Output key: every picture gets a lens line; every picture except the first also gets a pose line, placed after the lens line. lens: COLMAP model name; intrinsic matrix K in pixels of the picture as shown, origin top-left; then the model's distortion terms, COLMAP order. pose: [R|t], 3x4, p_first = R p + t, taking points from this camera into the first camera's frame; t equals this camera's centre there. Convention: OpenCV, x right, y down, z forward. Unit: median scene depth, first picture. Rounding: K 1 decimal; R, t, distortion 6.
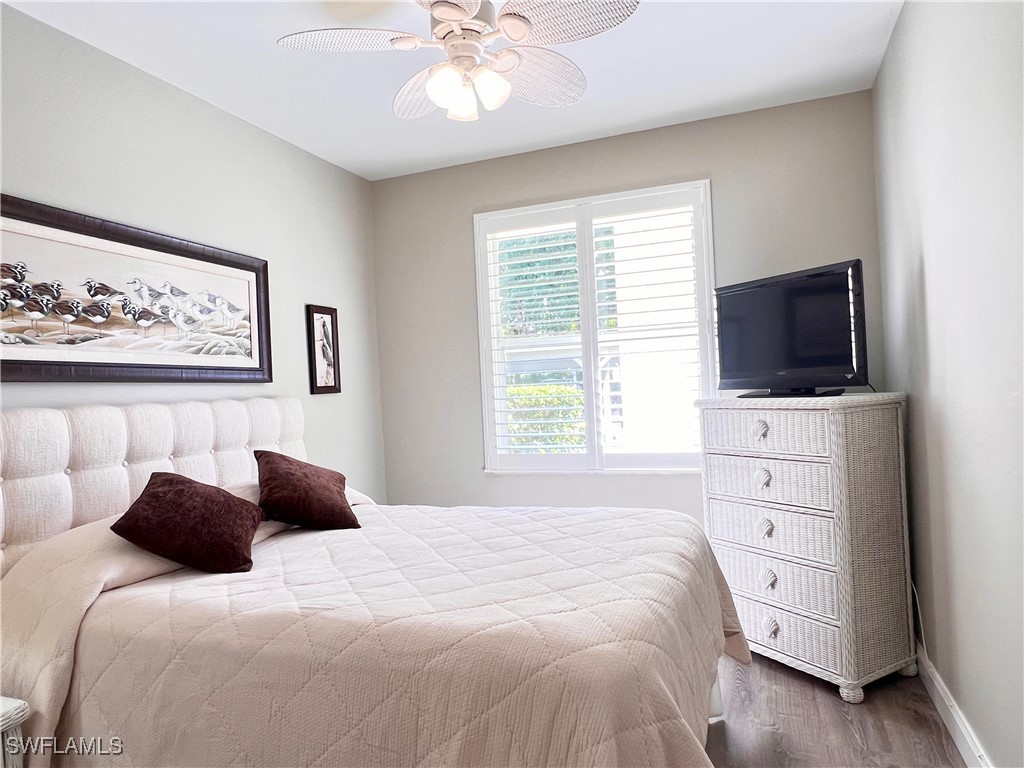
lens RADIAL K [[645.0, 0, 513.1], [0, 645.0, 388.2], [0, 0, 1]] dist [0.002208, -0.000643]
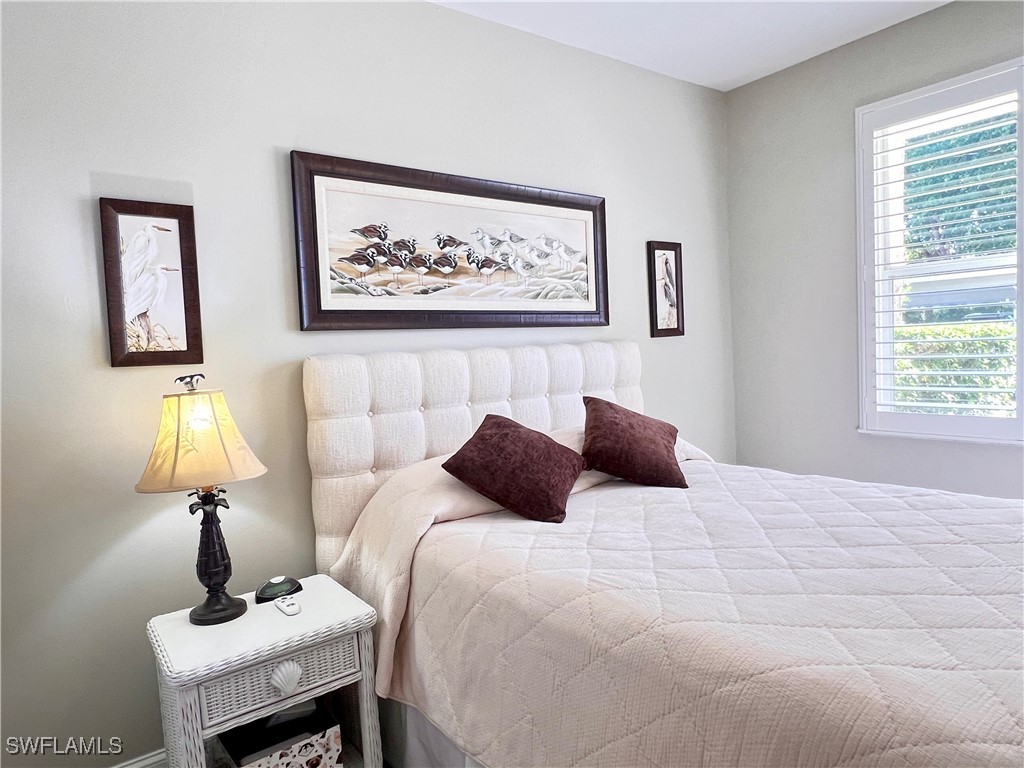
lens RADIAL K [[645.0, 0, 513.1], [0, 645.0, 388.2], [0, 0, 1]] dist [0.002208, -0.000643]
pose [[0.843910, 0.042480, -0.534801, 0.038643], [0.008586, 0.995663, 0.092634, -0.009036], [0.536417, -0.082767, 0.839885, 0.144584]]
